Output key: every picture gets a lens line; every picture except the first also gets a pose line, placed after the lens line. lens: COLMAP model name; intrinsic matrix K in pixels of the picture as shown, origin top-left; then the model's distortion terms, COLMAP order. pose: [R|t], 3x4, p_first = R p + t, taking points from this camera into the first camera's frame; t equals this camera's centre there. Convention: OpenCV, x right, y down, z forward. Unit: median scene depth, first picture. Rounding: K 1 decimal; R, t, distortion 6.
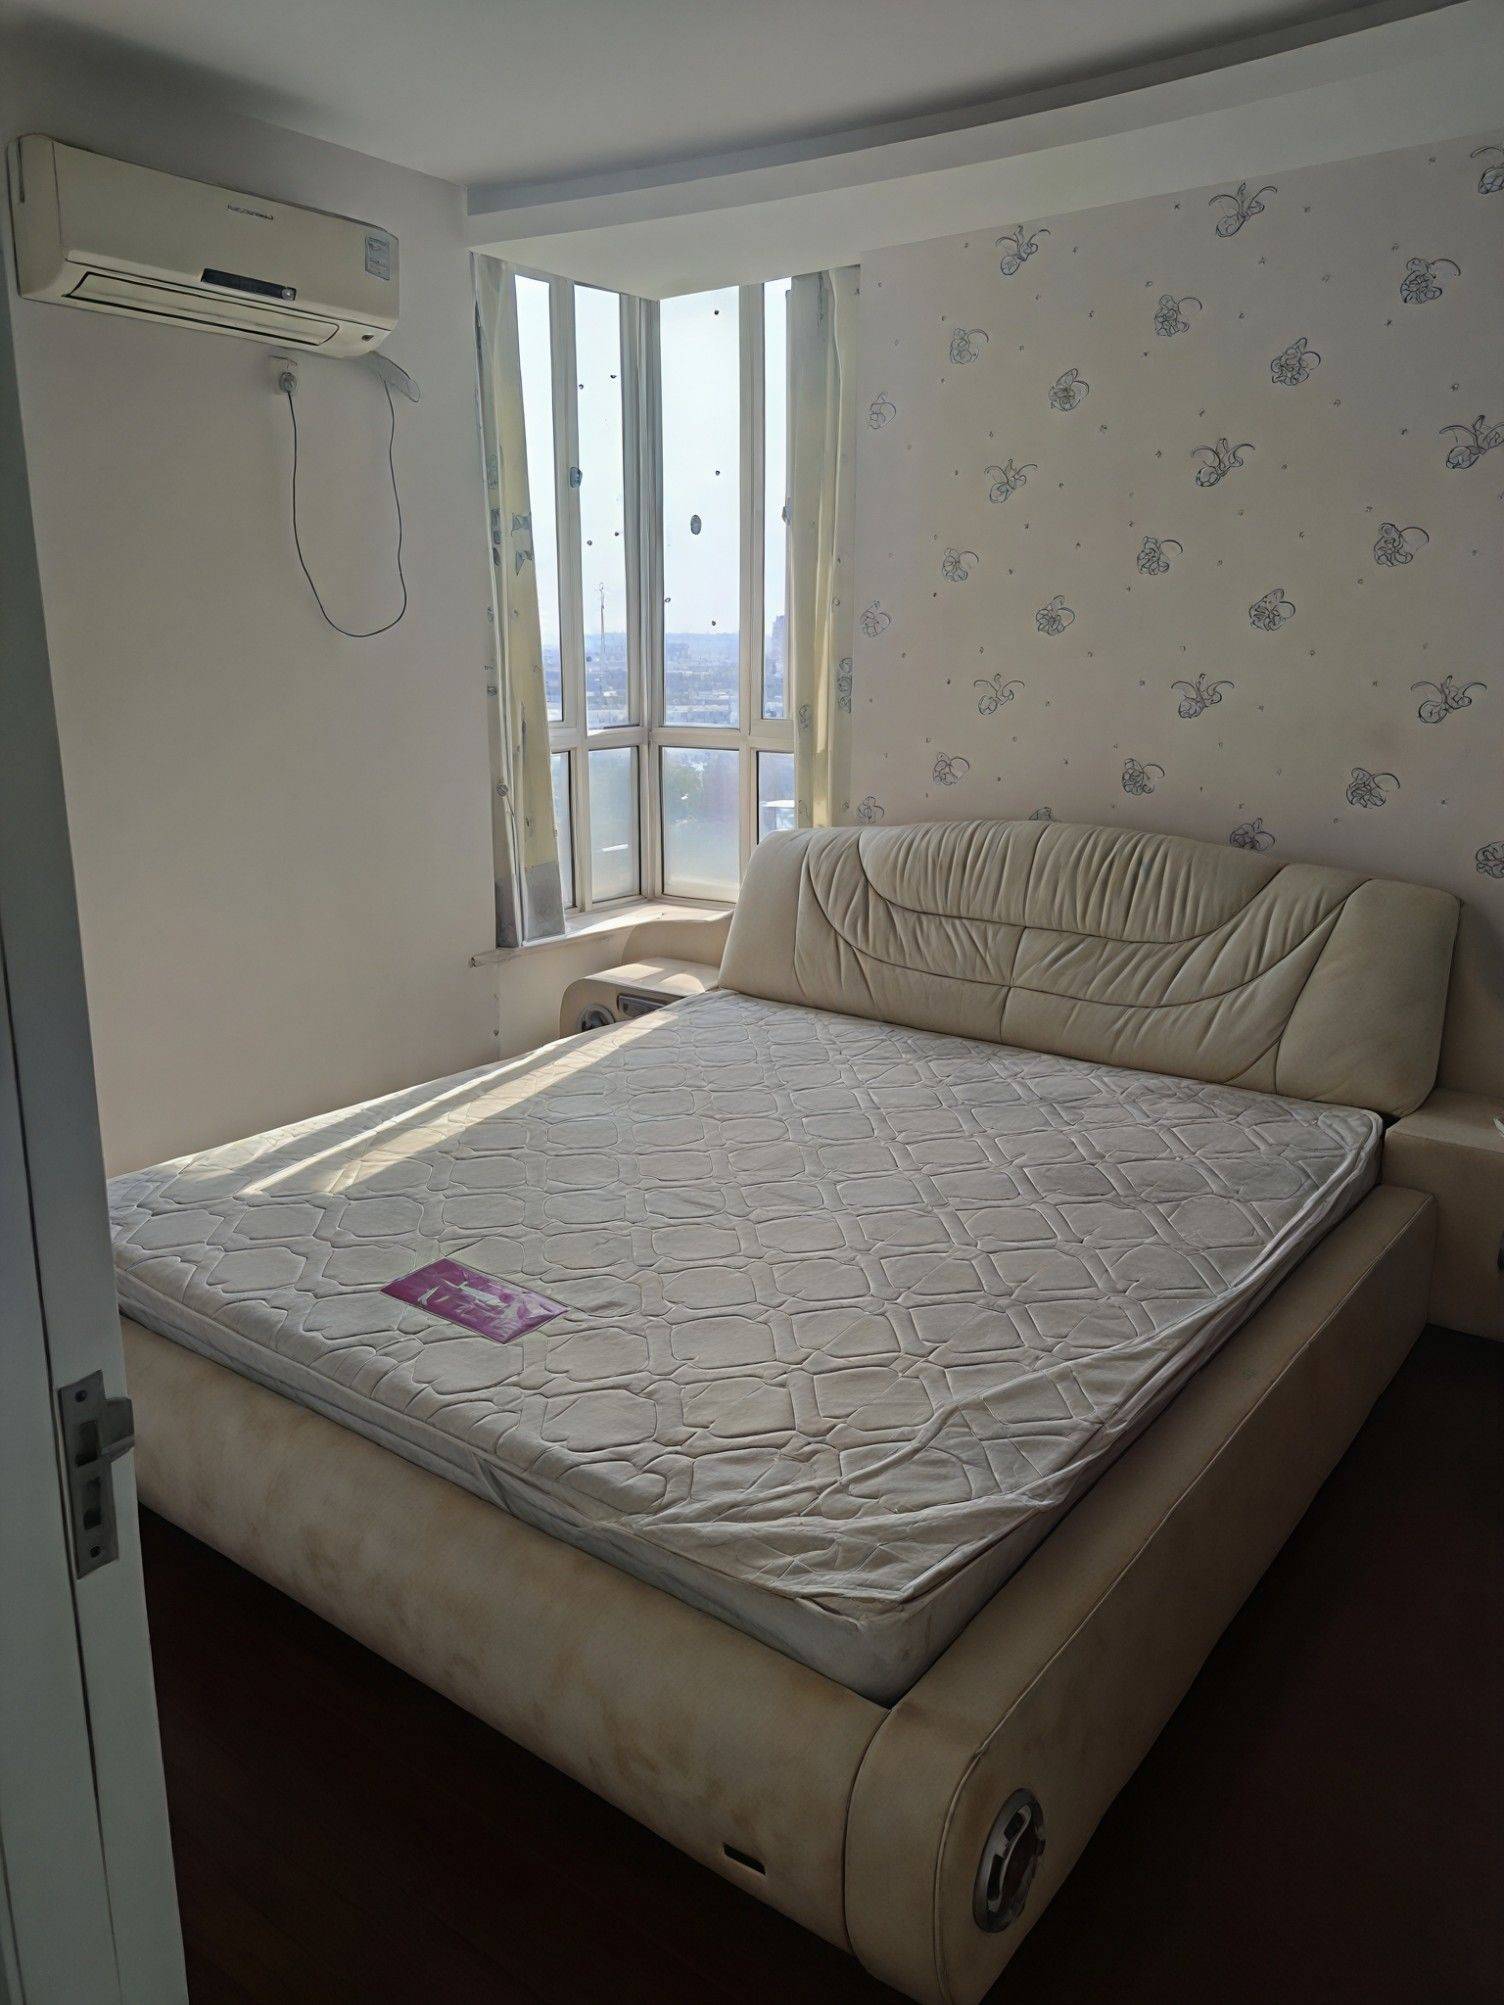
lens RADIAL K [[1436.1, 0, 752.0], [0, 1436.1, 1002.5], [0, 0, 1]] dist [0.073175, -0.065863]
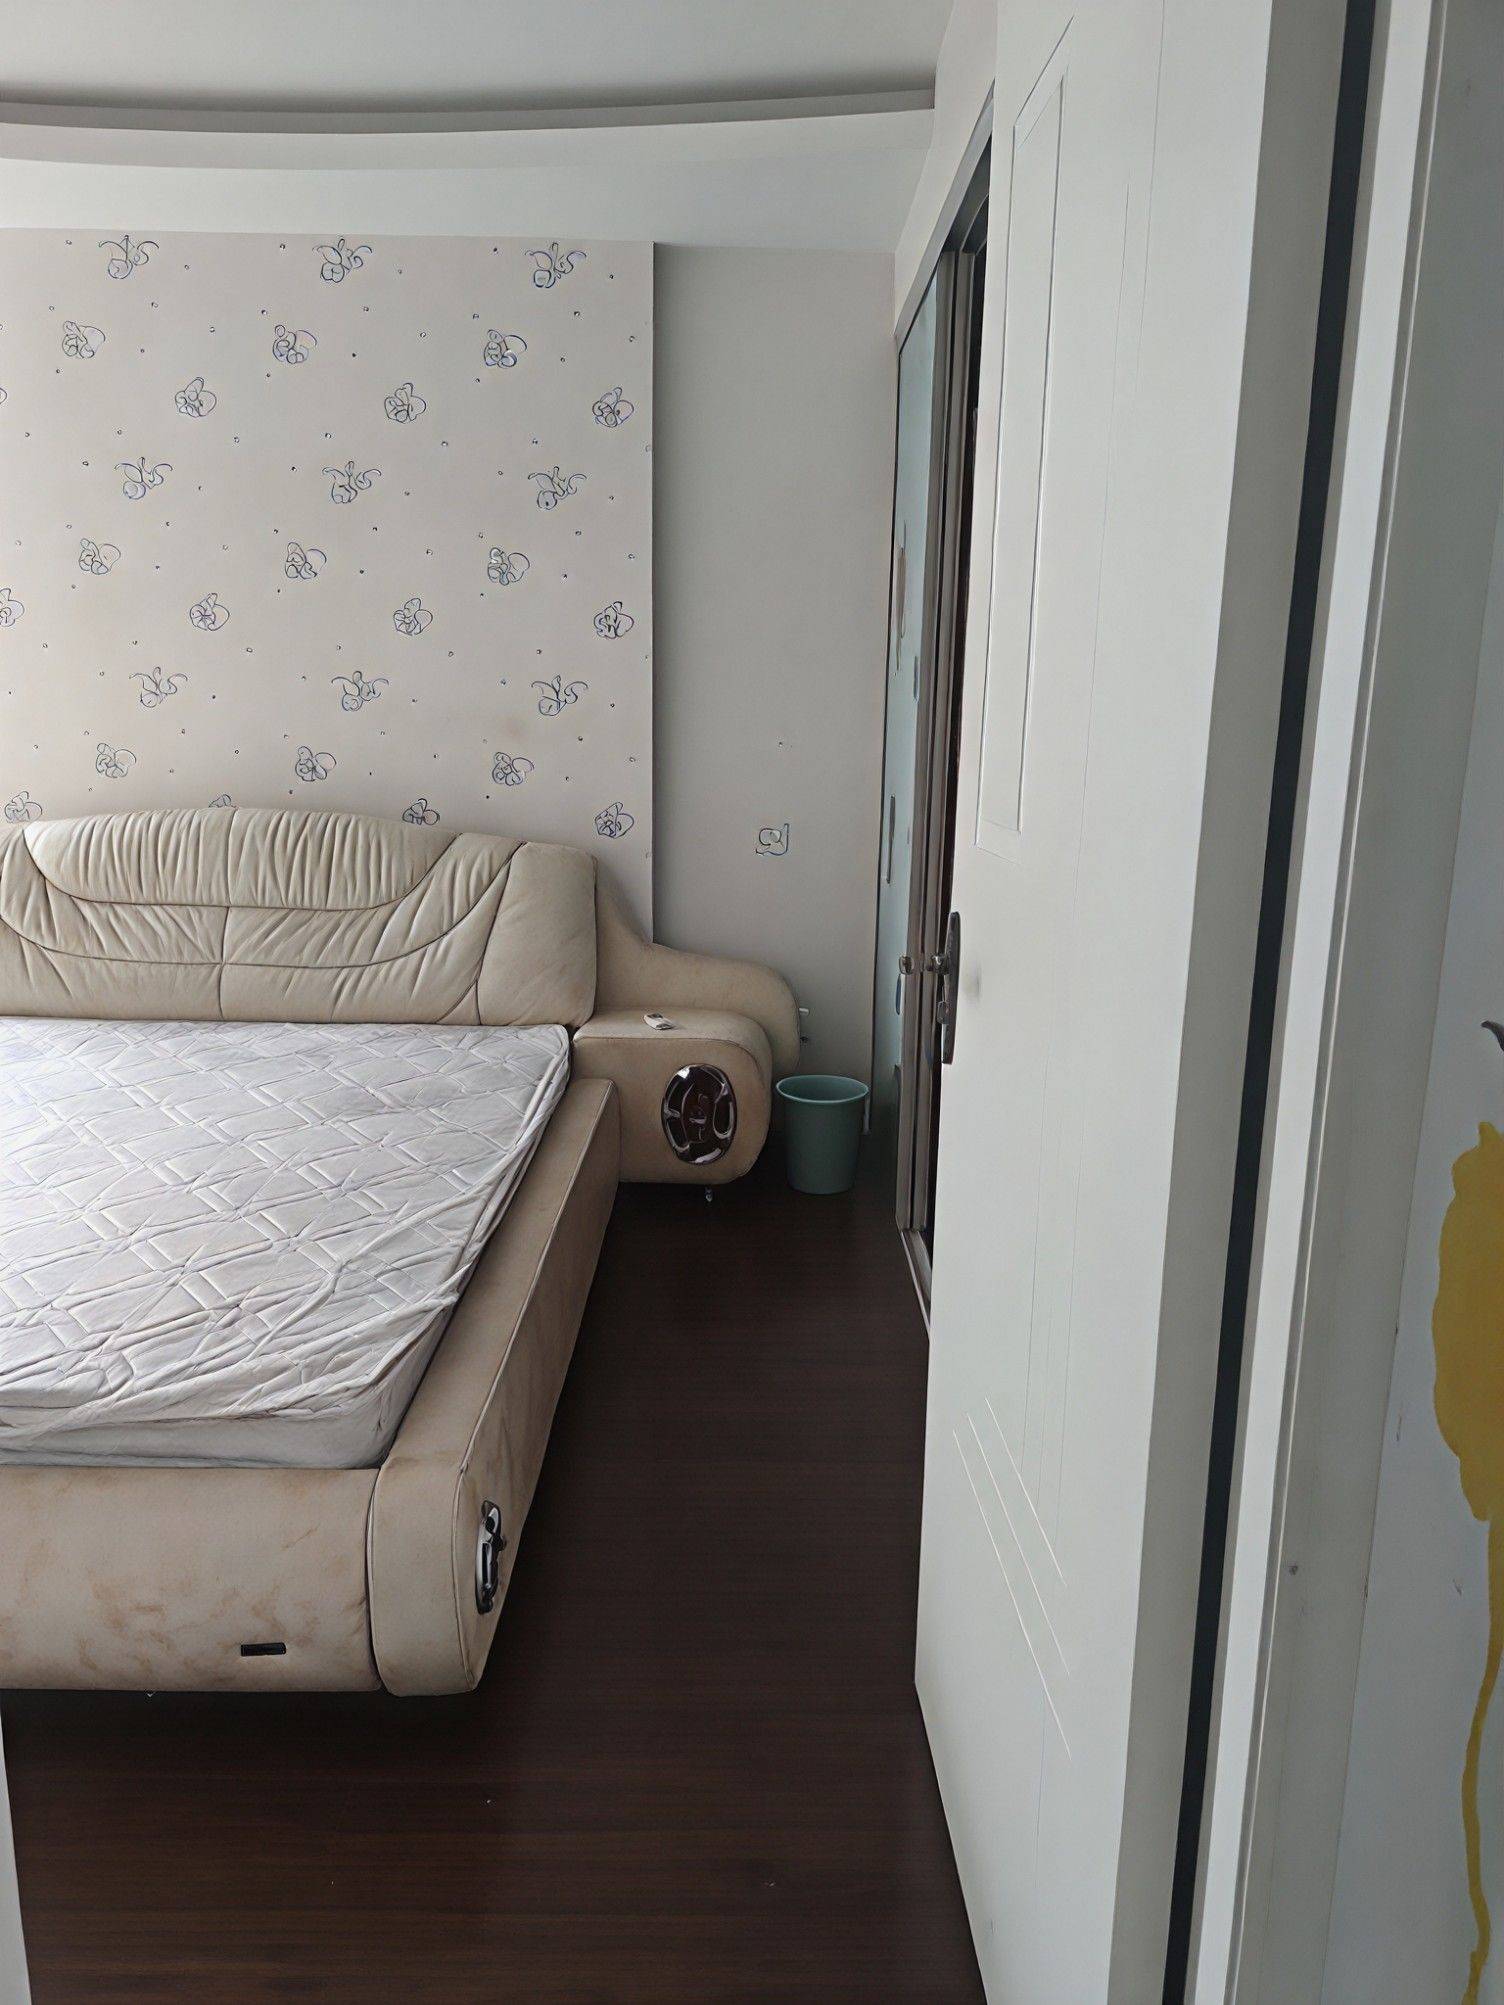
lens RADIAL K [[1404.5, 0, 752.0], [0, 1404.5, 1002.5], [0, 0, 1]] dist [0.071774, -0.000852]
pose [[0.805378, -0.118188, 0.580859, -0.139022], [0.134199, 0.990833, 0.015534, 0.063702], [-0.577370, 0.065440, 0.813856, -0.068416]]
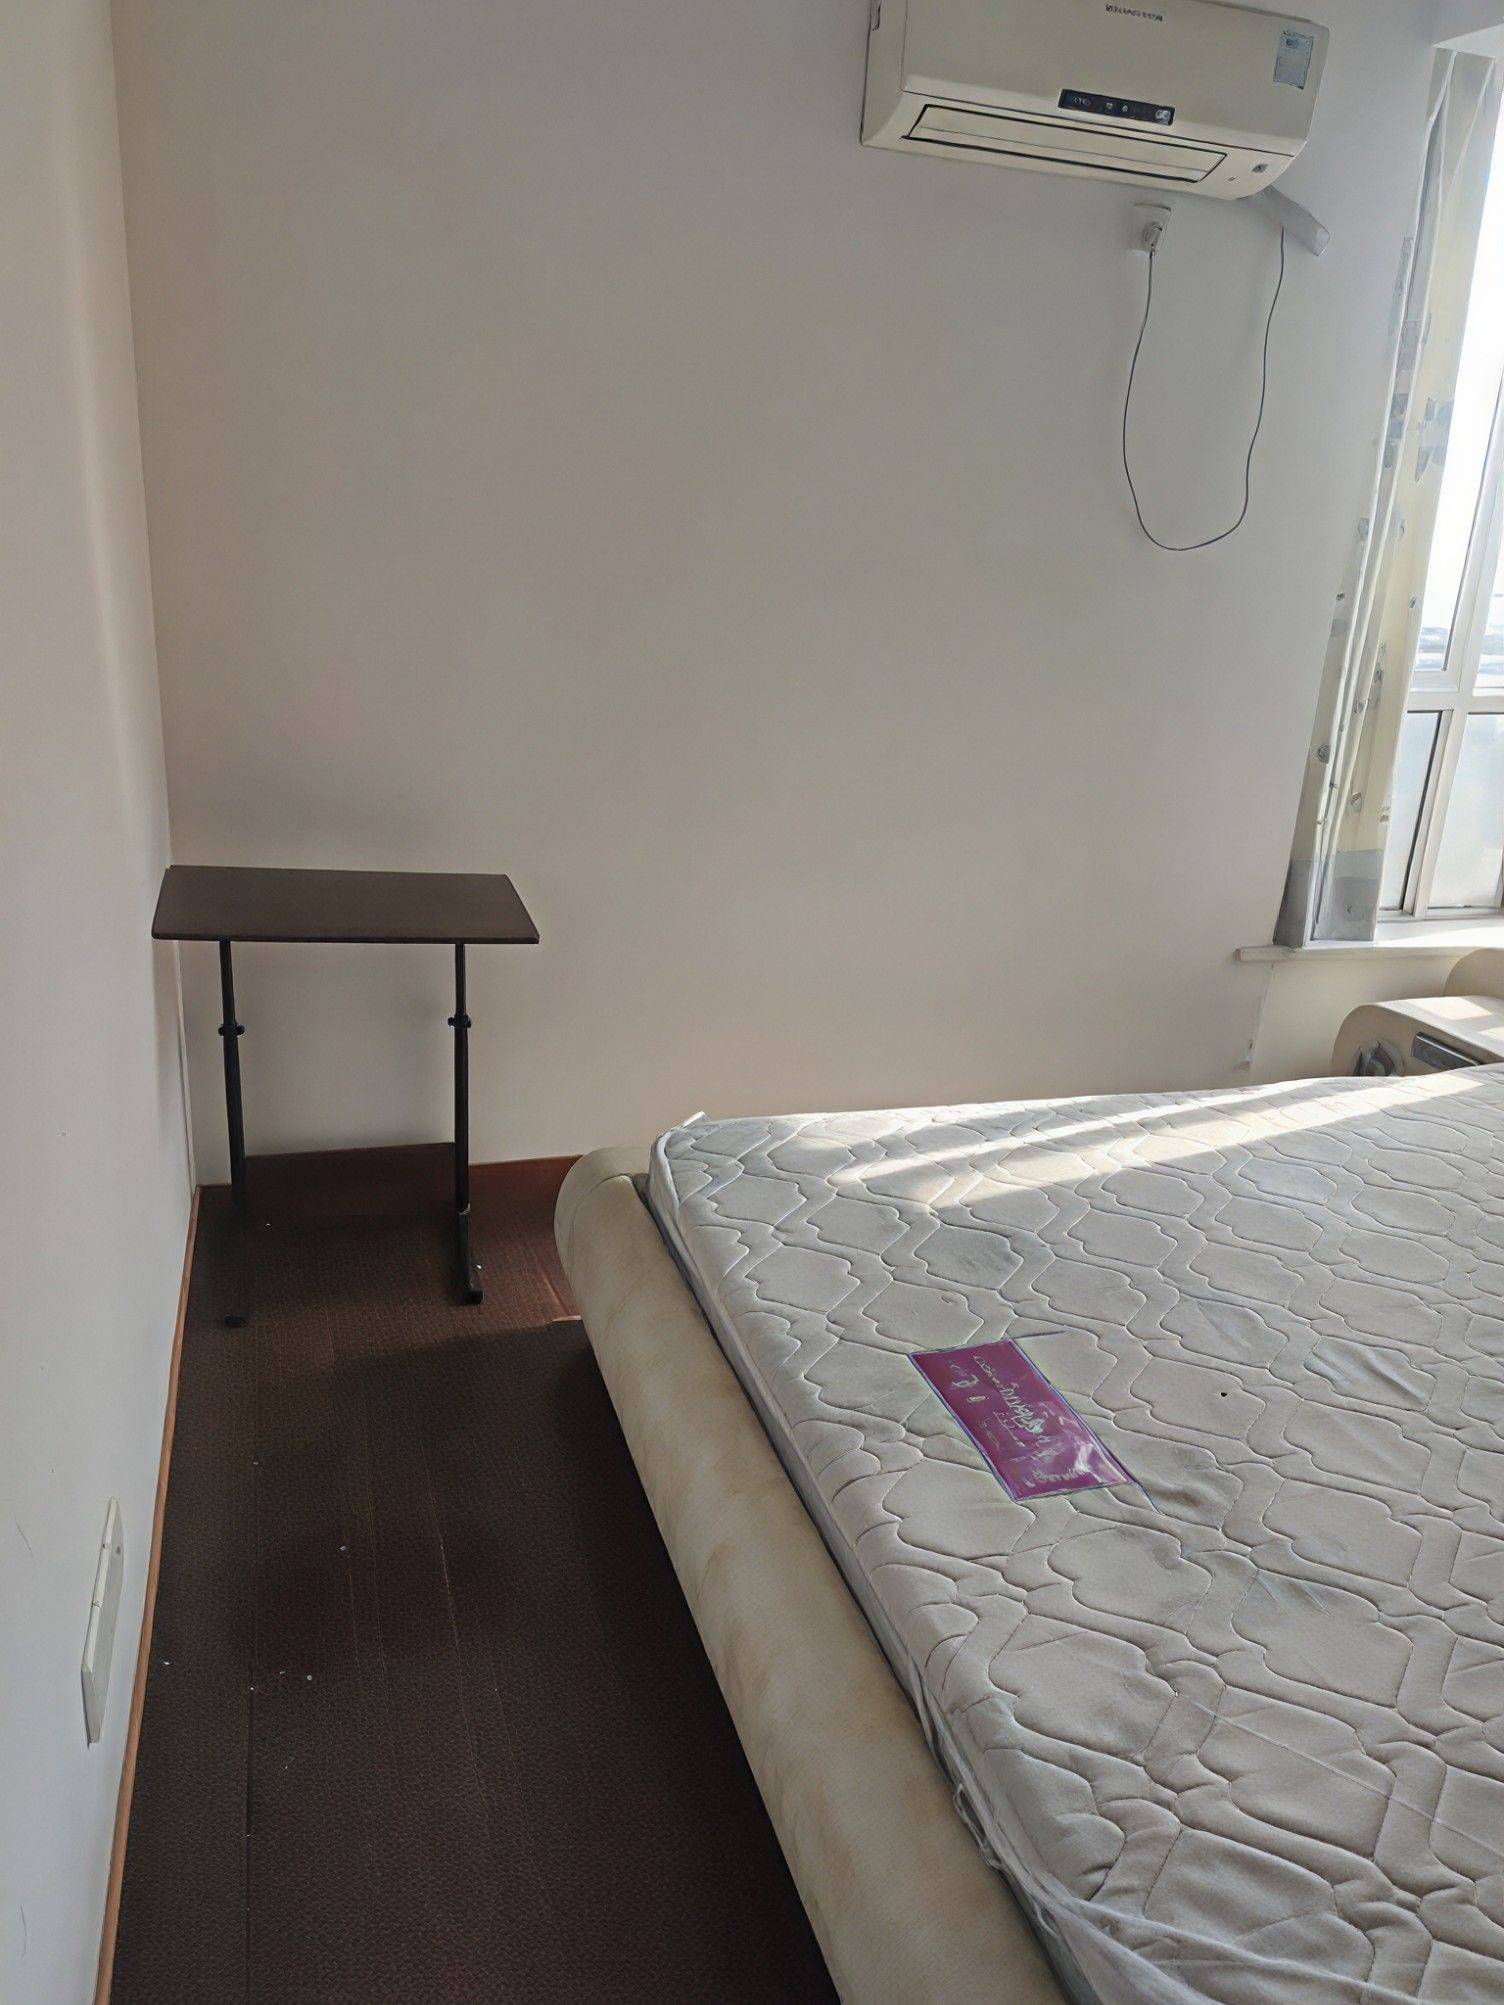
lens RADIAL K [[1436.1, 0, 752.0], [0, 1436.1, 1002.5], [0, 0, 1]] dist [0.073175, -0.065863]
pose [[0.813357, 0.223508, -0.537117, 0.036926], [-0.198479, 0.974471, 0.104944, -0.038668], [0.546861, 0.021249, 0.836954, 0.175407]]
